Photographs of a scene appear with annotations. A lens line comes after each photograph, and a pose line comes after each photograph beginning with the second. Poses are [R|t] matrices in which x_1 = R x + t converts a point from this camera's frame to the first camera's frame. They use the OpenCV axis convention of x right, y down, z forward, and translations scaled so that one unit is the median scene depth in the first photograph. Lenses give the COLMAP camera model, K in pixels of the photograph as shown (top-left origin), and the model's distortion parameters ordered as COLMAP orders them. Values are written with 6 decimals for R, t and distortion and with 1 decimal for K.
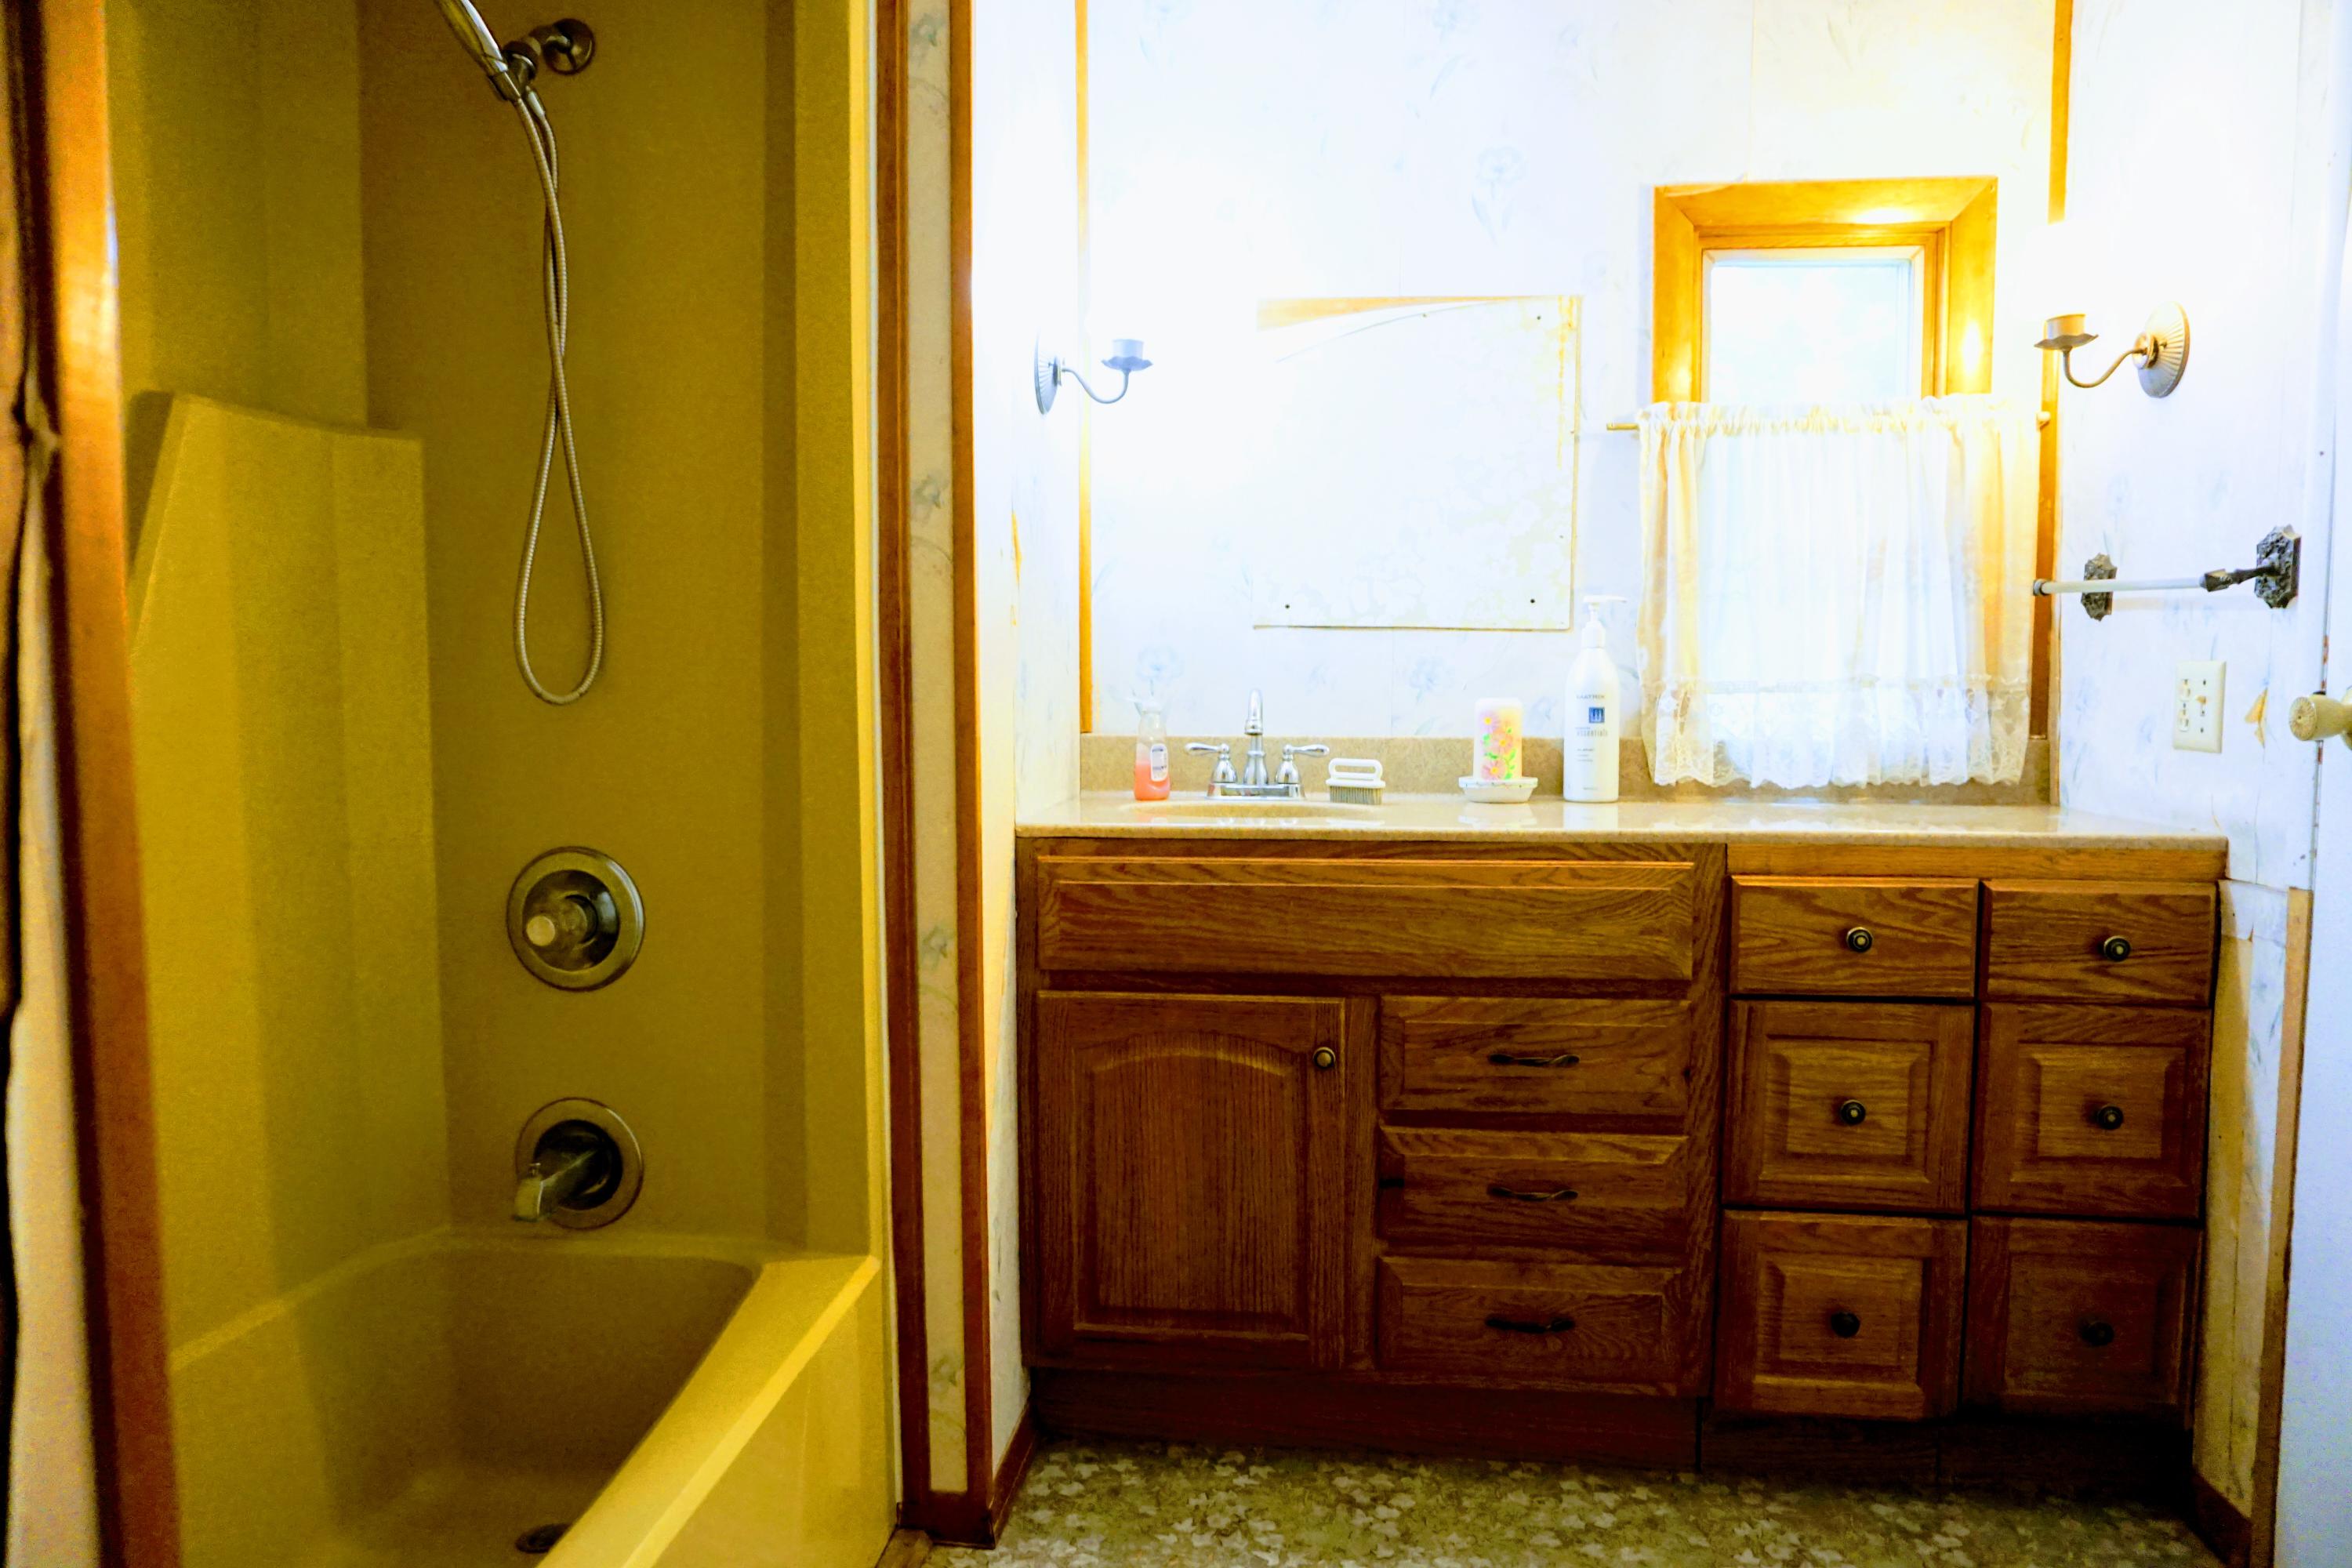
lens RADIAL K [[1556.4, 0, 1177.2], [0, 1556.4, 790.3], [0, 0, 1]] dist [-0.075254, 0.054462]
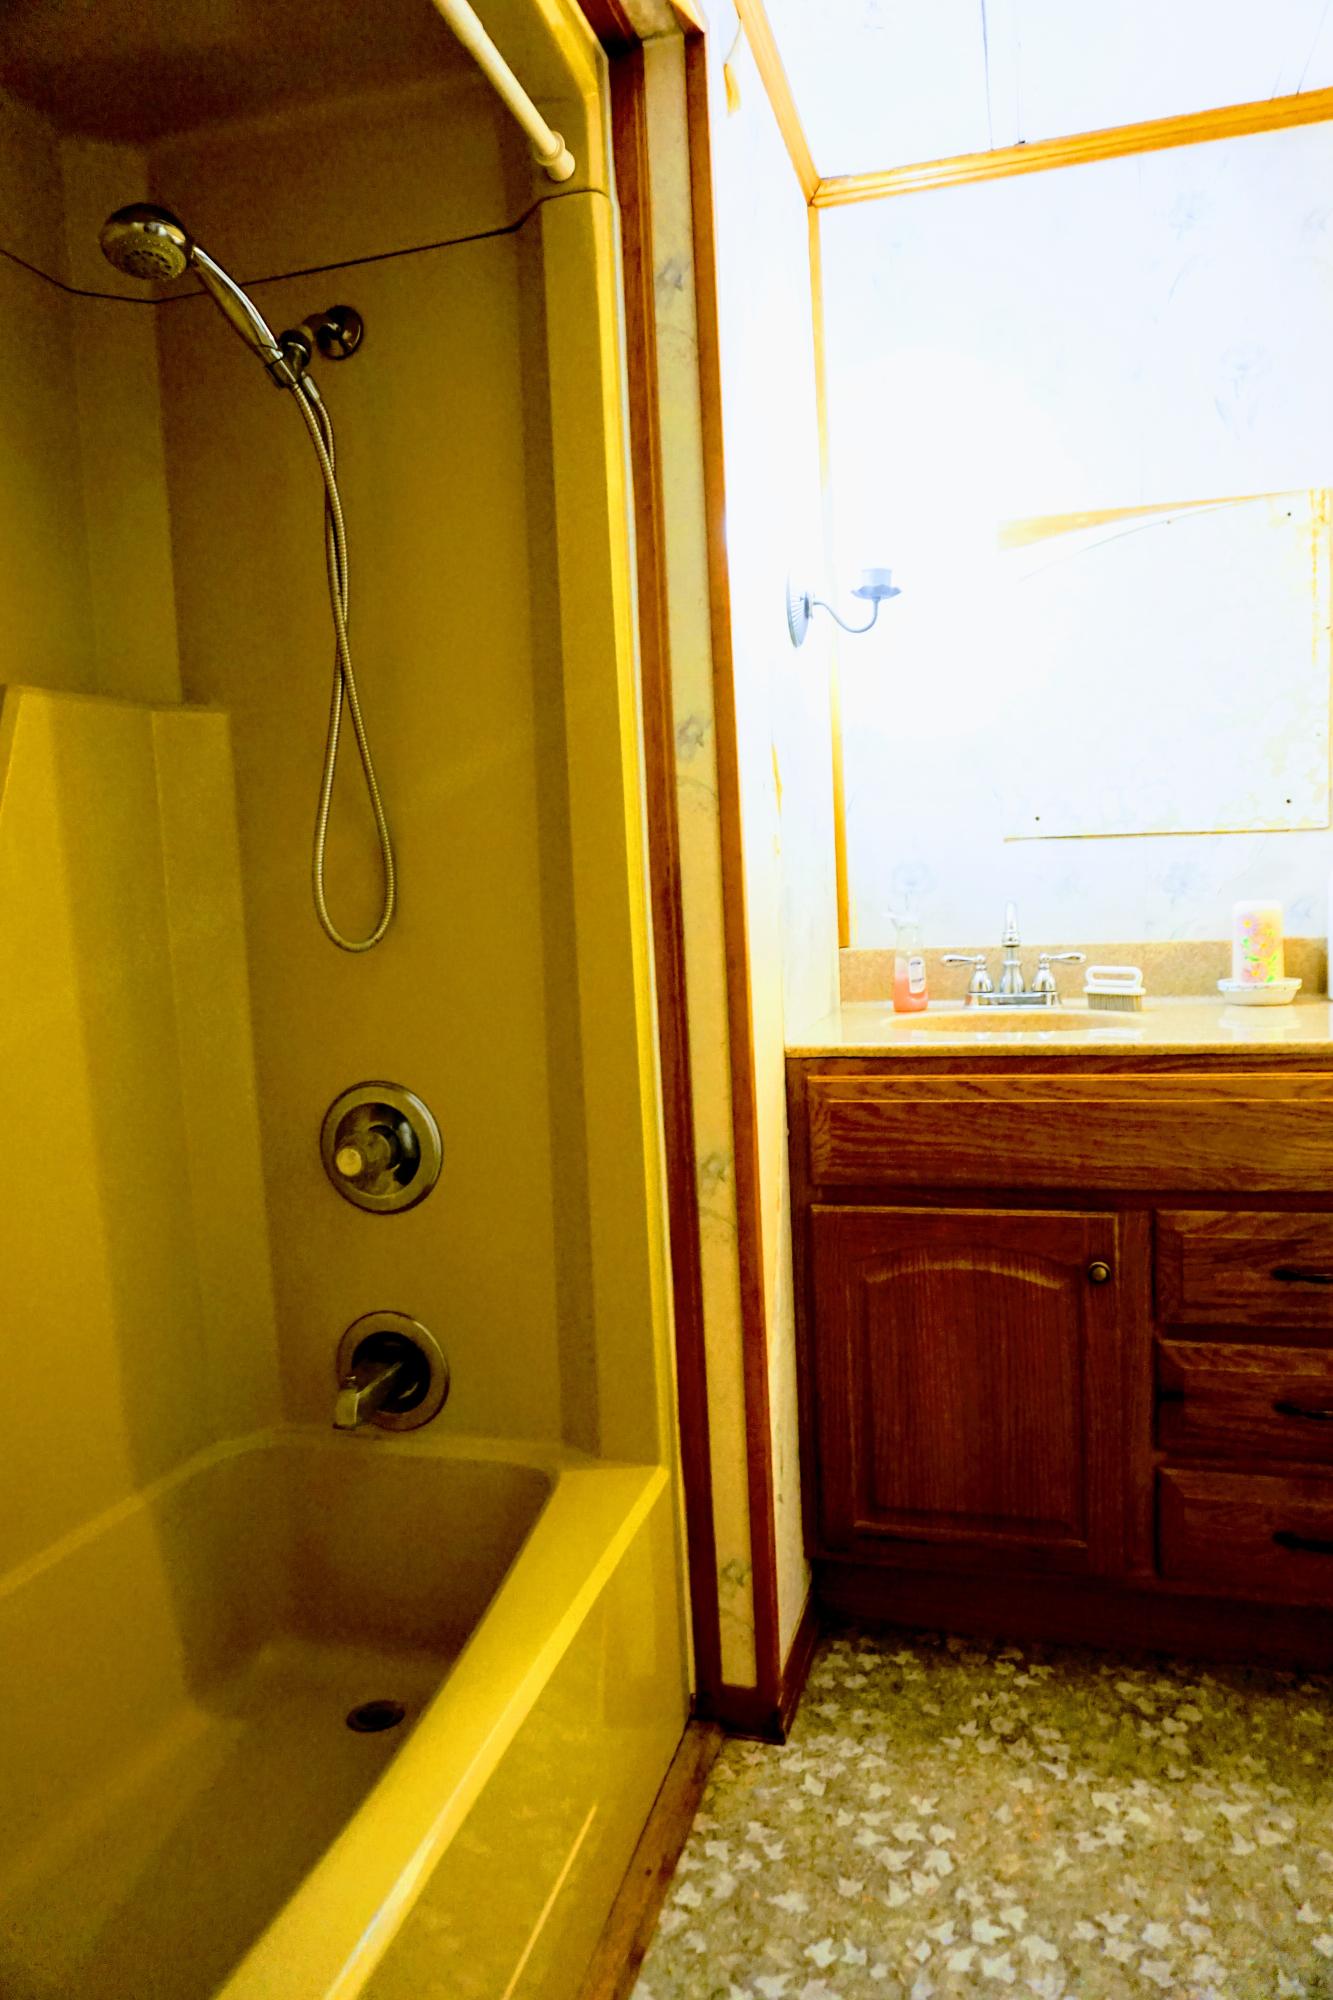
lens RADIAL K [[1323.4, 0, 666.5], [0, 1323.4, 1000.0], [0, 0, 1]] dist [-0.075254, 0.054462]
pose [[0.983747, -0.029565, -0.177110, -0.025395], [0.033552, 0.999245, 0.019563, -0.029491], [0.176398, -0.025187, 0.983997, 0.122203]]
